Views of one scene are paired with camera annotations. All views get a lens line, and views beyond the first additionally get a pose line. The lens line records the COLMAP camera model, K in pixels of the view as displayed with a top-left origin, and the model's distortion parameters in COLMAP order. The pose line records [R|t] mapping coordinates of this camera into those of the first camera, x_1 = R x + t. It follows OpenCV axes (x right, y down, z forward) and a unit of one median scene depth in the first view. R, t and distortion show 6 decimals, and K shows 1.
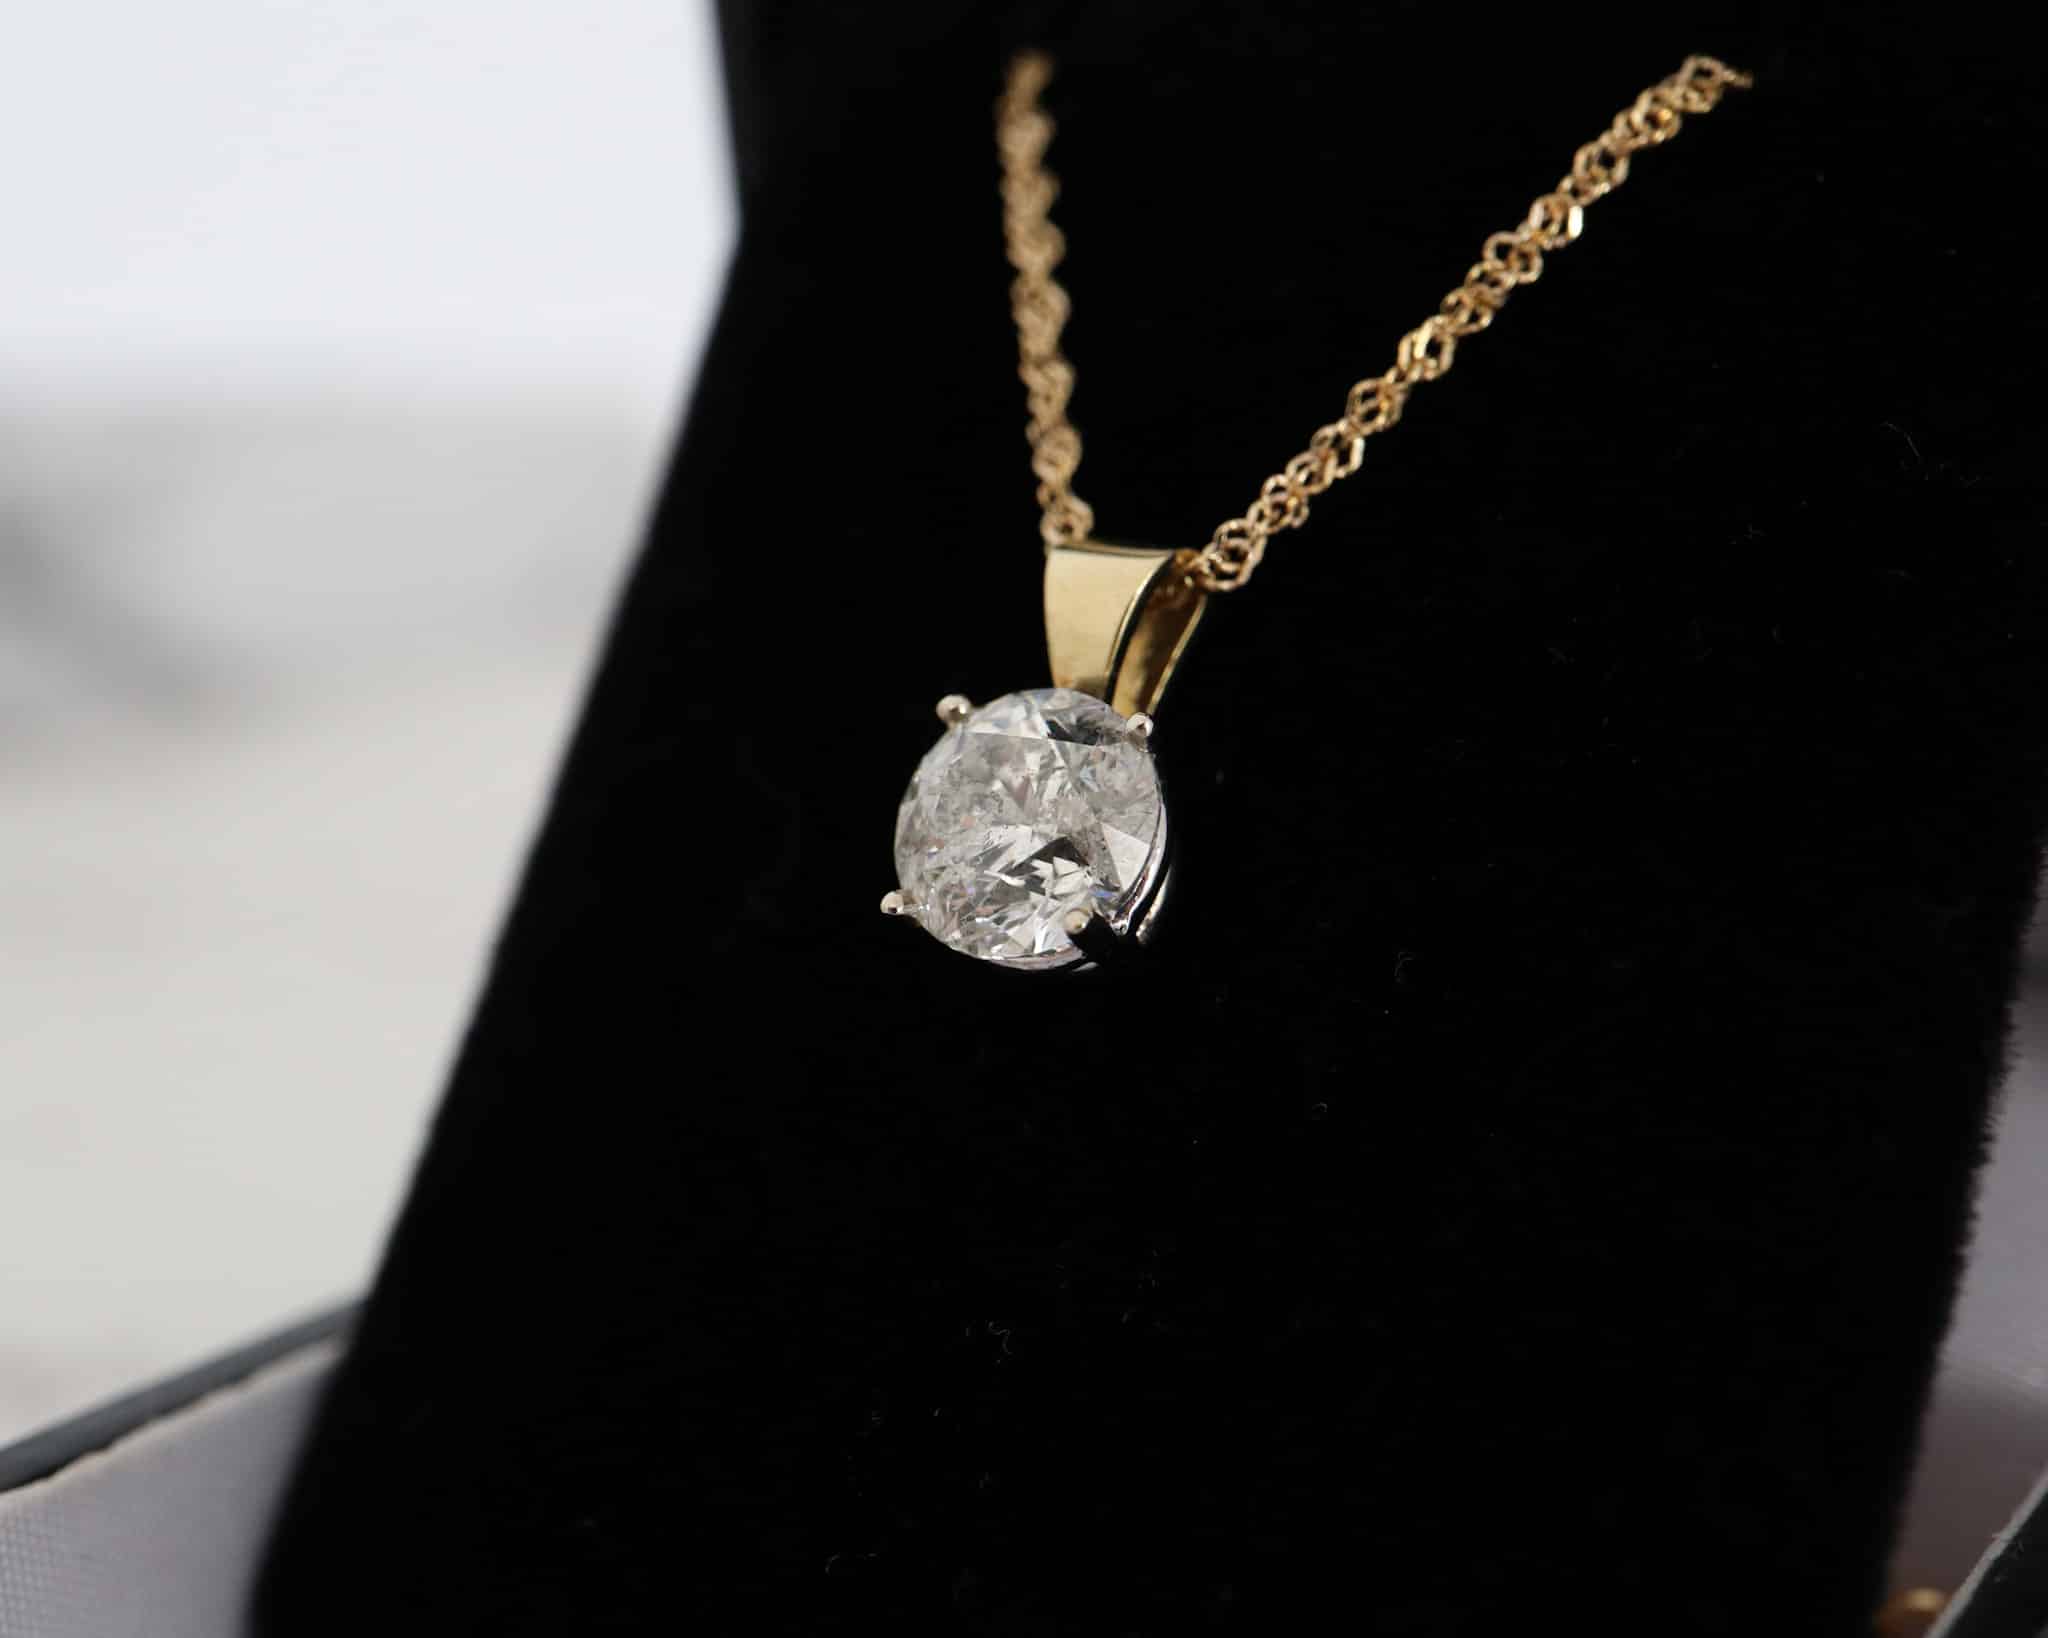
lens RADIAL K [[3294.0, 0, 1022.9], [0, 3294.0, 811.1], [0, 0, 1]] dist [0.013282, 0.000000]
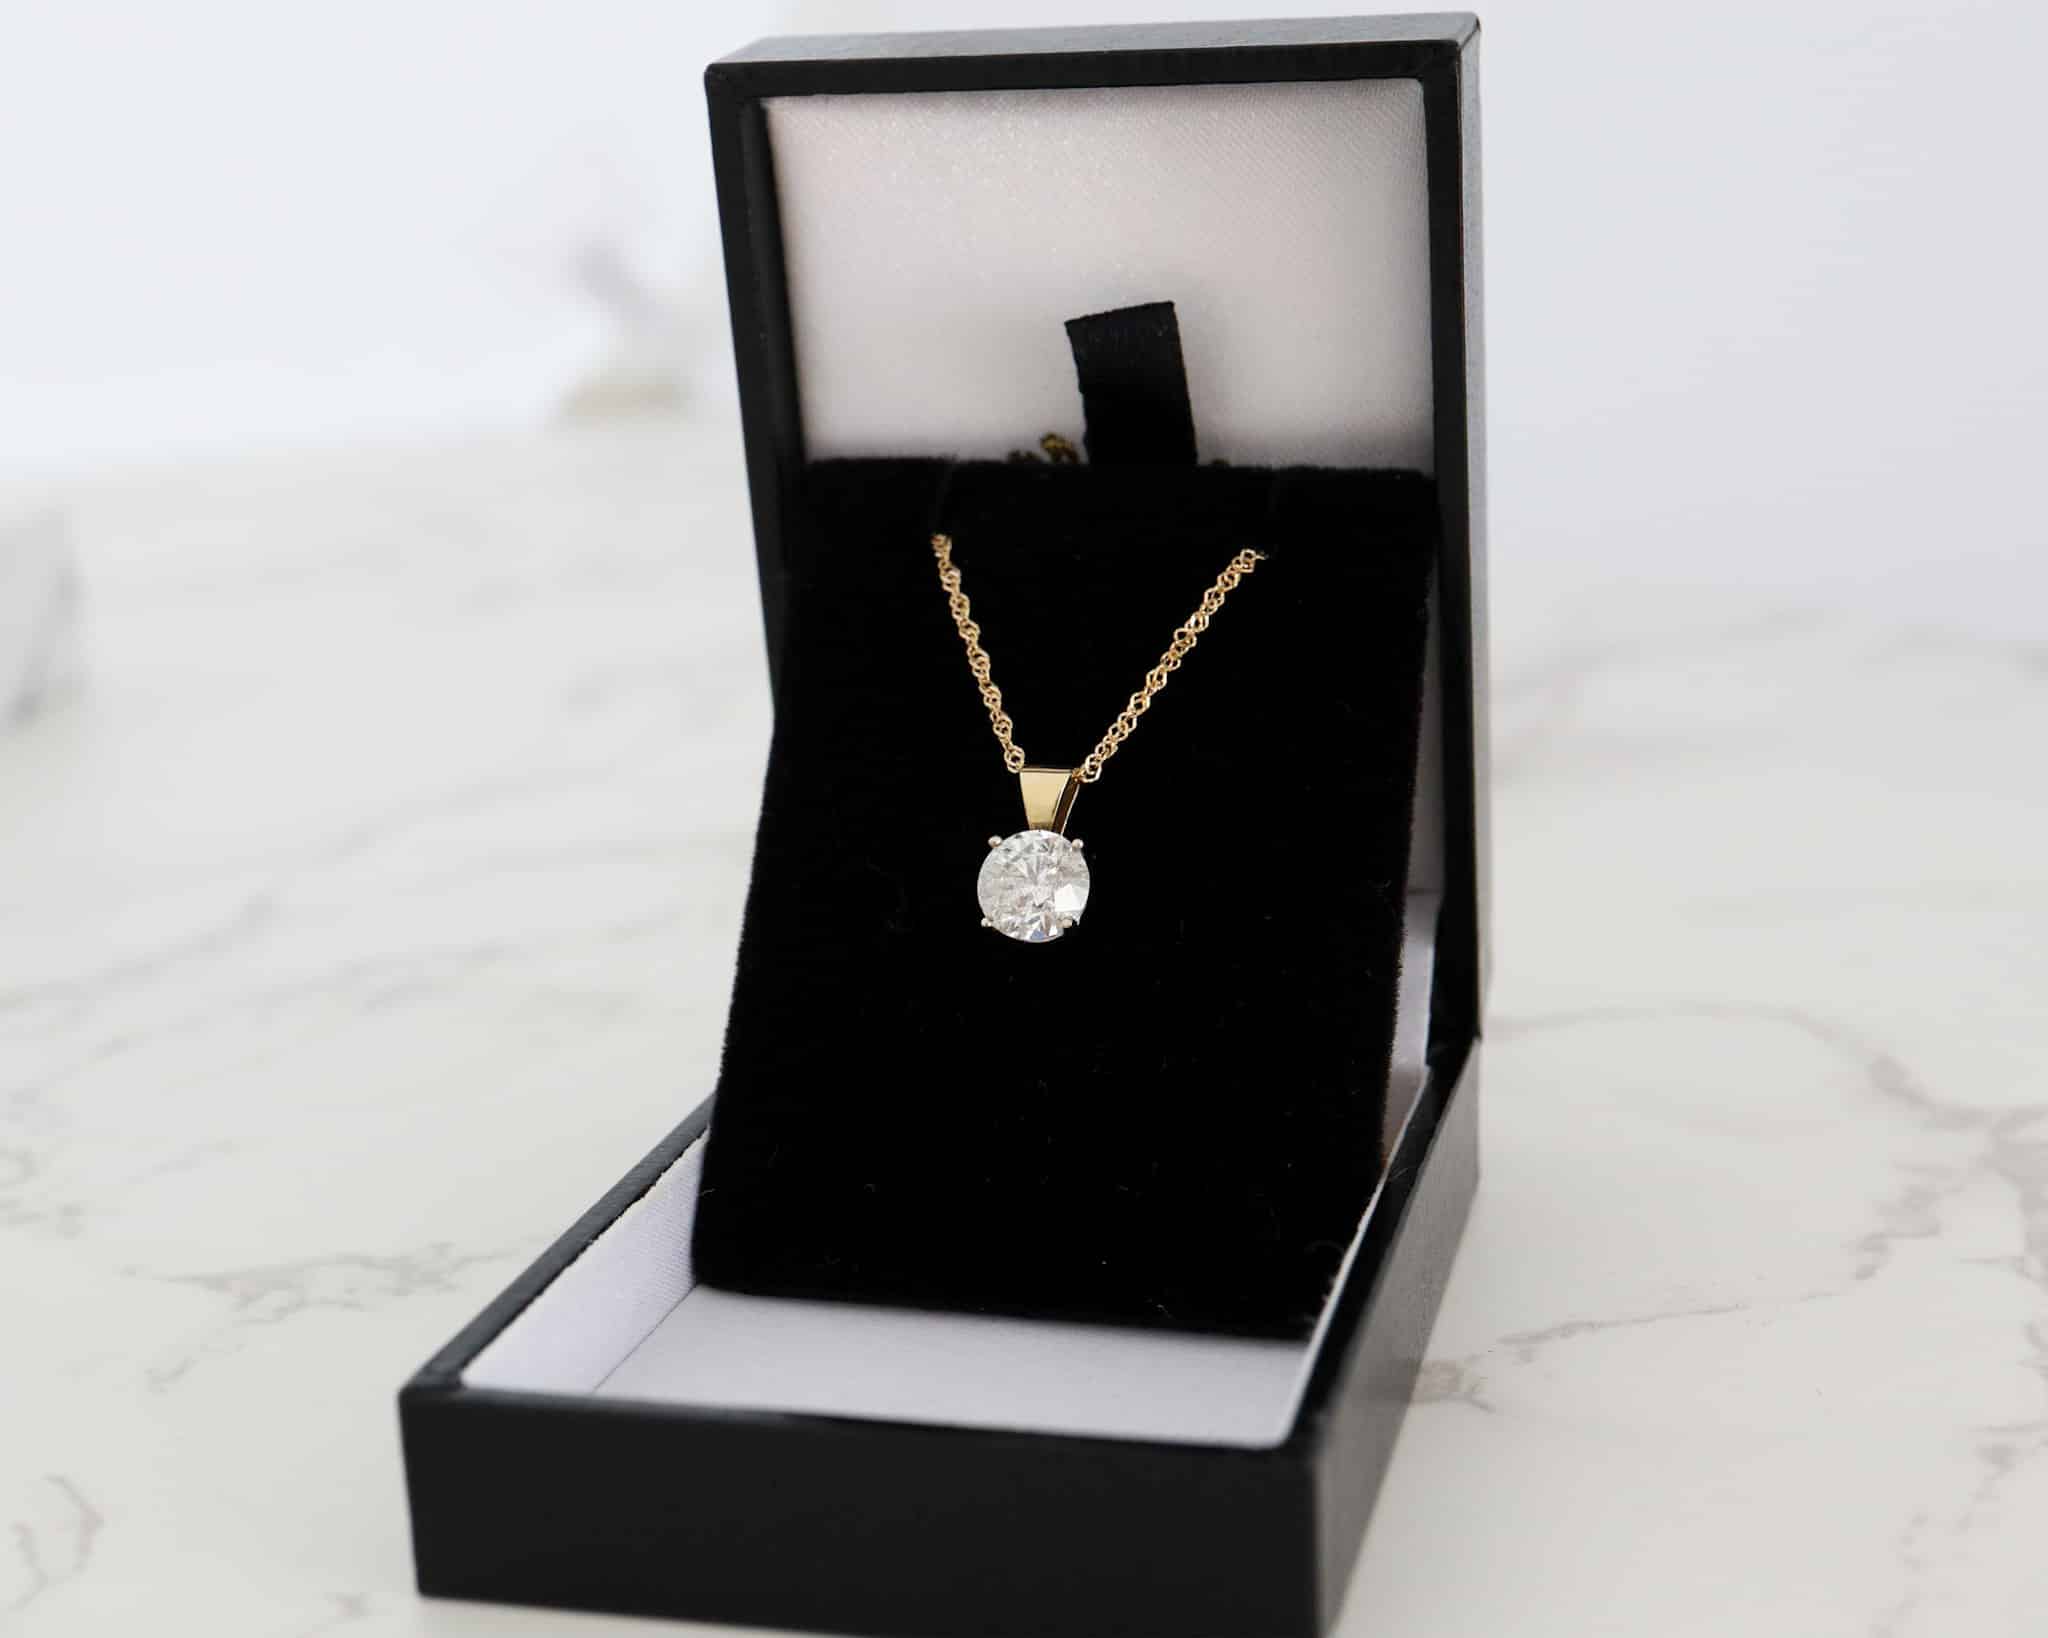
lens RADIAL K [[3294.0, 0, 1024.2], [0, 3294.0, 822.1], [0, 0, 1]] dist [0.013282, 0.000000]
pose [[0.954367, -0.101796, 0.280751, -0.691305], [0.085078, 0.993832, 0.071138, -0.218810], [-0.286260, -0.044006, 0.957141, -1.380674]]
